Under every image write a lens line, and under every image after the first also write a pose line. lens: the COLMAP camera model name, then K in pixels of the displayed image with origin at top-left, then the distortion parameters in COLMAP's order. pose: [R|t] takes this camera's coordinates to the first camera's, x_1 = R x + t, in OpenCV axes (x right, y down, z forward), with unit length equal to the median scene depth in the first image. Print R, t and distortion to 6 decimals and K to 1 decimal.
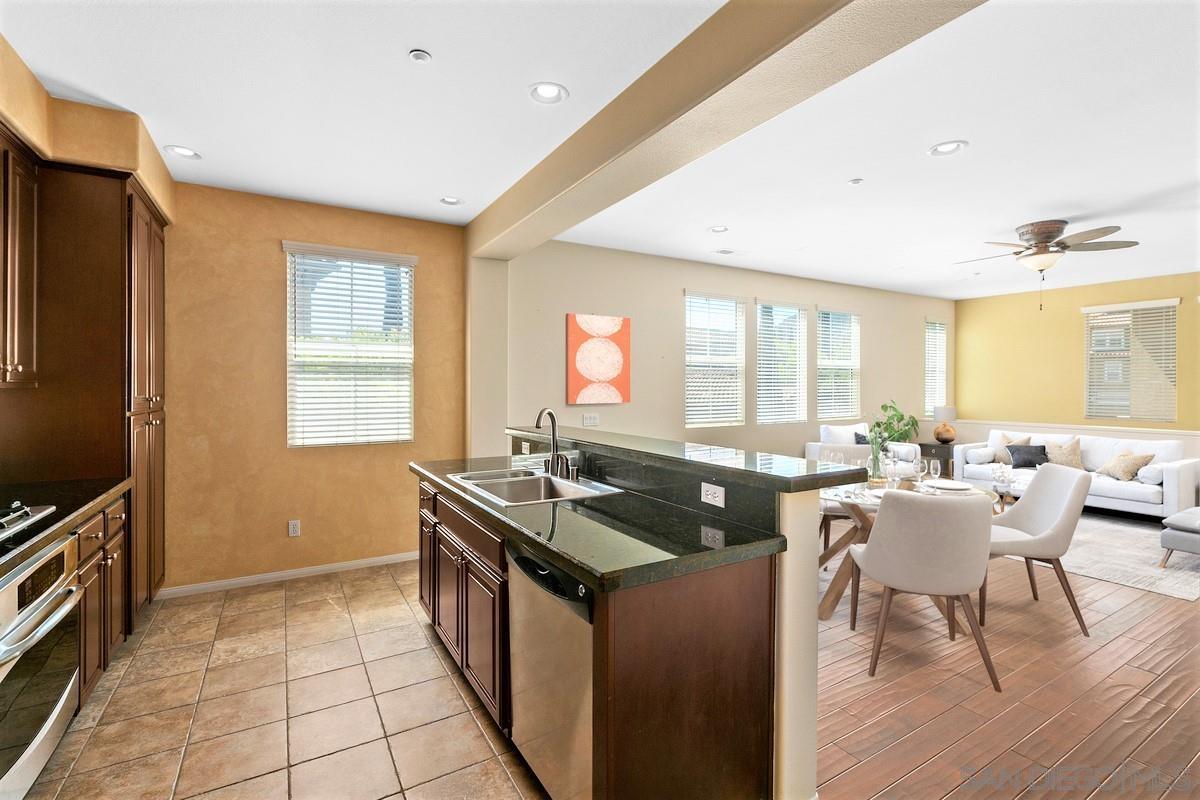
lens RADIAL K [[541.6, 0, 606.6], [0, 541.6, 388.1], [0, 0, 1]] dist [0.000656, -0.000521]
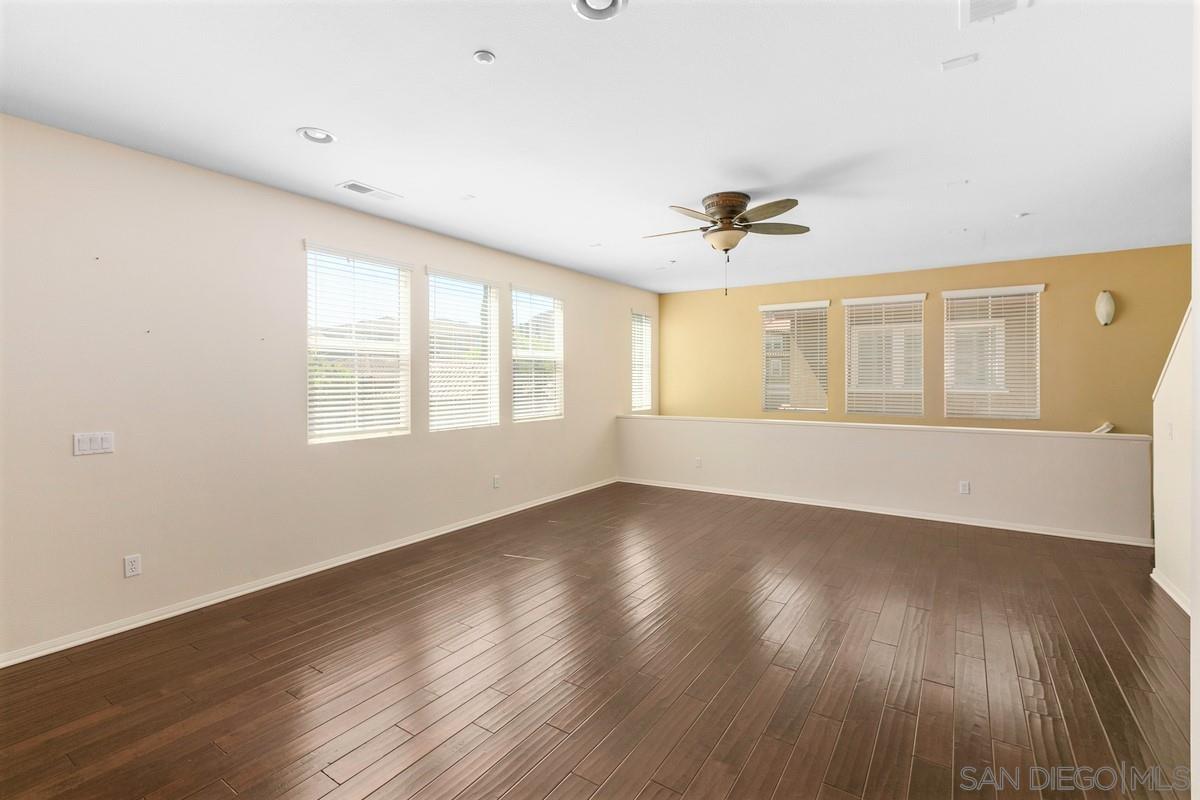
lens RADIAL K [[541.6, 0, 606.6], [0, 541.6, 388.1], [0, 0, 1]] dist [0.000656, -0.000521]
pose [[0.901197, -0.009598, 0.433304, 0.186812], [0.004761, 0.999914, 0.012246, -0.003386], [-0.433384, -0.008973, 0.901164, 0.221401]]
